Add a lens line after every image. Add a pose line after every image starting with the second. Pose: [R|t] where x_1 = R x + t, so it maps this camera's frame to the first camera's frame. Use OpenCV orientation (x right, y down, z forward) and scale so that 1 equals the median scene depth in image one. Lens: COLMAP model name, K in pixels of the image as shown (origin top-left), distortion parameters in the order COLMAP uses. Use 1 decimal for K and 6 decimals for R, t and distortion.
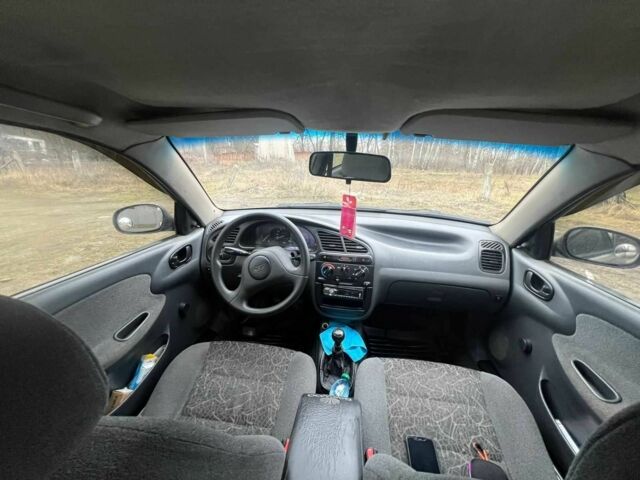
lens RADIAL K [[257.9, 0, 319.0], [0, 257.9, 241.8], [0, 0, 1]] dist [0.000330, 0.000164]
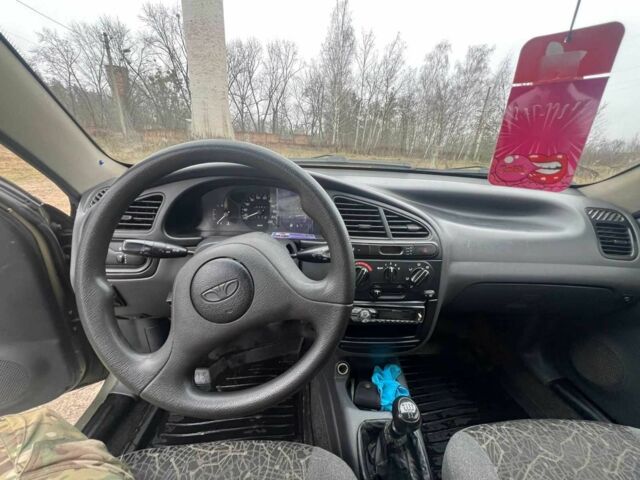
lens RADIAL K [[258.4, 0, 318.4], [0, 258.4, 238.6], [0, 0, 1]] dist [-0.000977, 0.000085]
pose [[0.976145, -0.050789, 0.211095, -0.148589], [0.043124, 0.998238, 0.040759, 0.014796], [-0.212793, -0.030683, 0.976615, 0.524133]]
